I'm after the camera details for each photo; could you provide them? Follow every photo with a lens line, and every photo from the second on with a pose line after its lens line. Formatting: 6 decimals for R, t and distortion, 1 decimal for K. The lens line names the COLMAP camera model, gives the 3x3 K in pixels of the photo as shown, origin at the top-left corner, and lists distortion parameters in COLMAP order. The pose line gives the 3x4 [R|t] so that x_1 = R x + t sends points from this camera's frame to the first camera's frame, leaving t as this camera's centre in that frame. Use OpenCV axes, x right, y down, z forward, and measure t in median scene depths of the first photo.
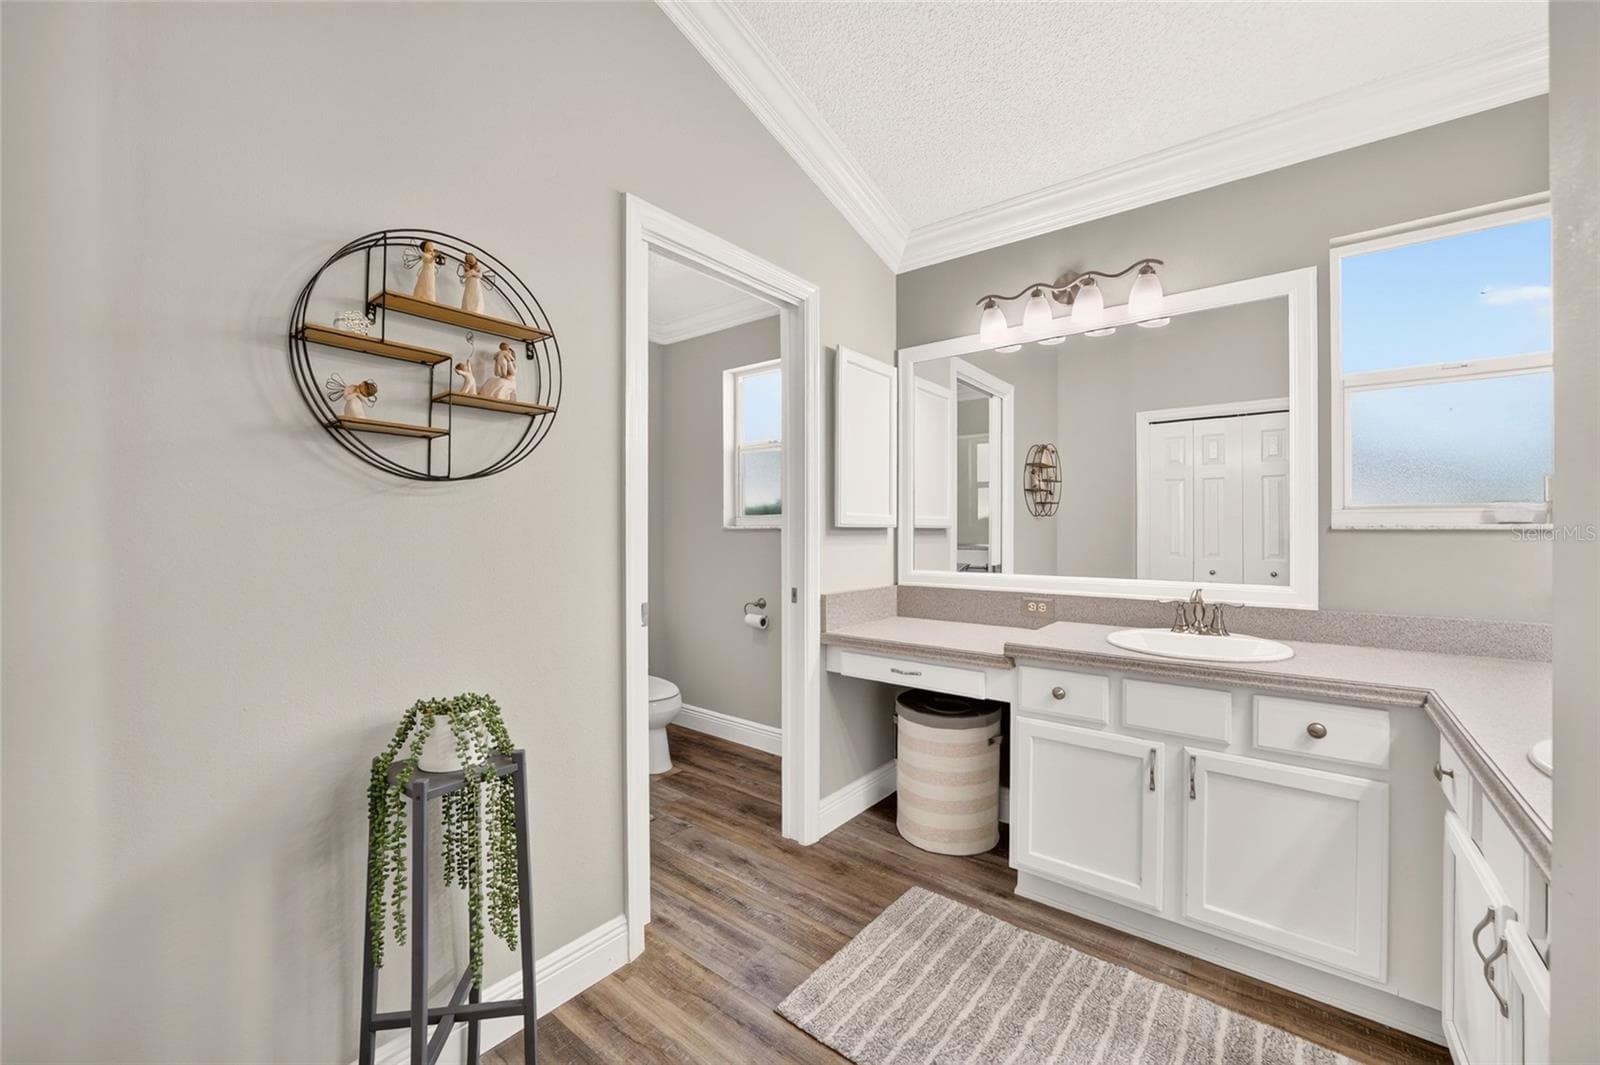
lens RADIAL K [[624.9, 0, 789.7], [0, 624.9, 527.7], [0, 0, 1]] dist [-0.015725, 0.000833]
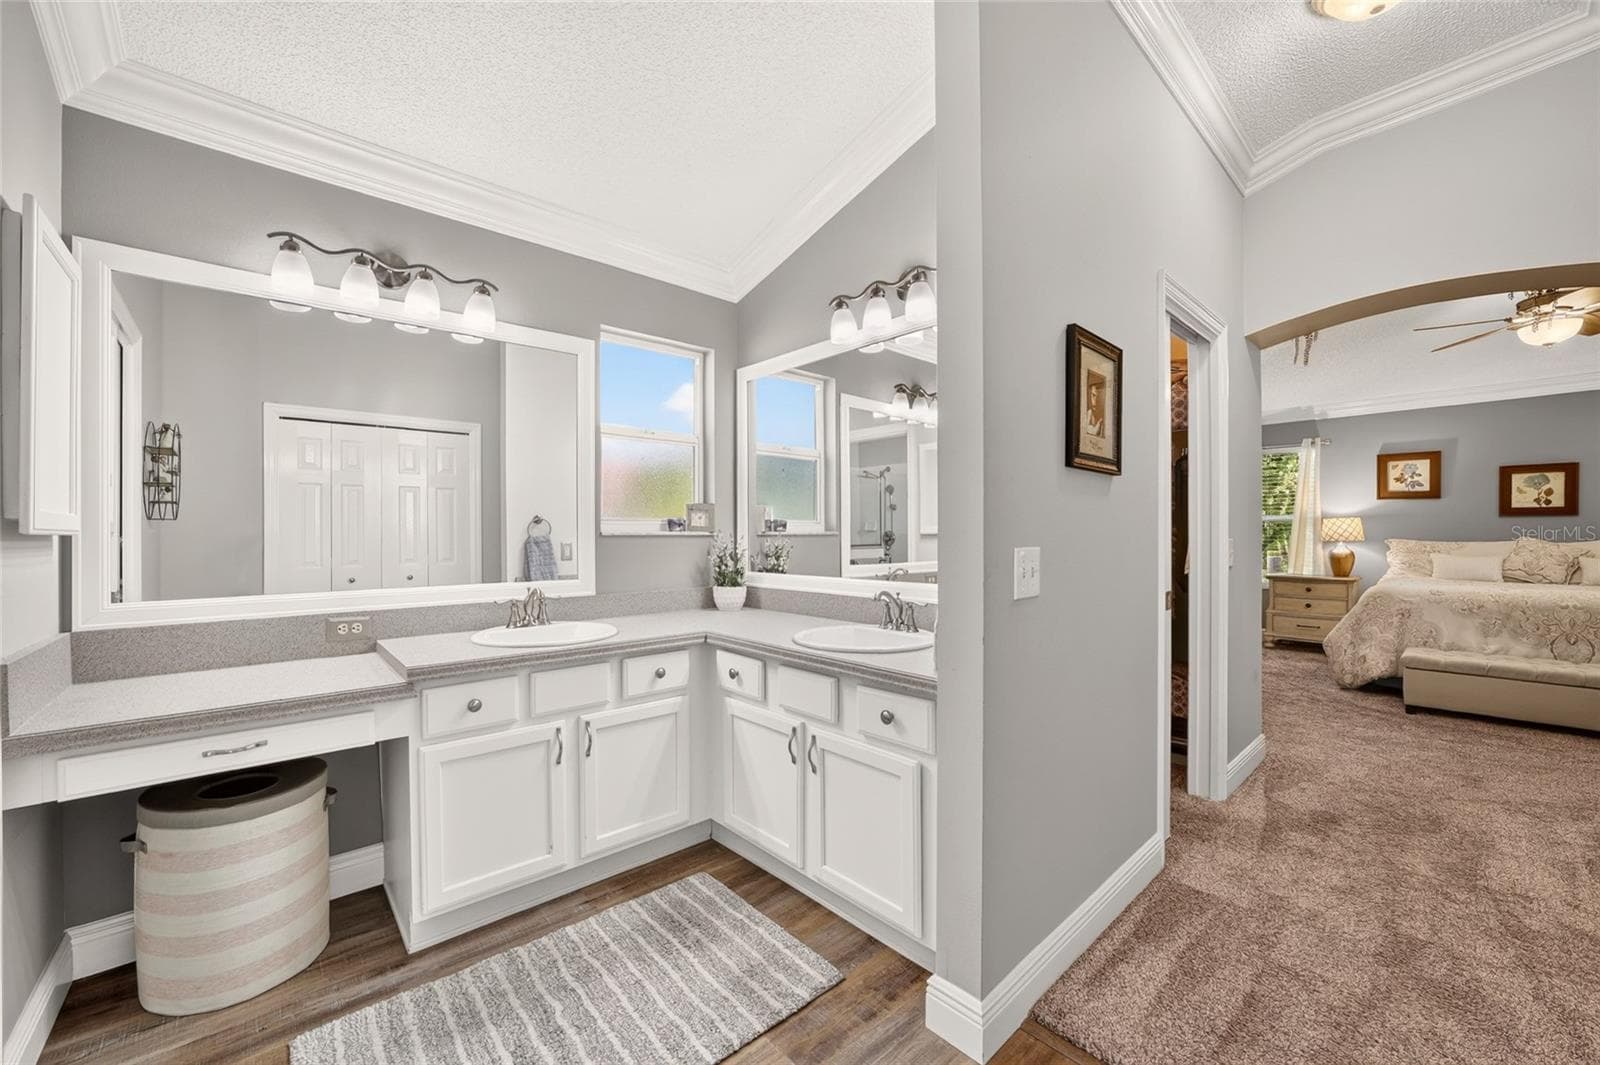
lens RADIAL K [[624.9, 0, 789.7], [0, 624.9, 534.7], [0, 0, 1]] dist [-0.015725, 0.000833]
pose [[0.171152, -0.000847, 0.985244, -0.441748], [0.003034, 0.999995, 0.000333, 0.002071], [-0.985240, 0.002932, 0.171154, 0.359094]]
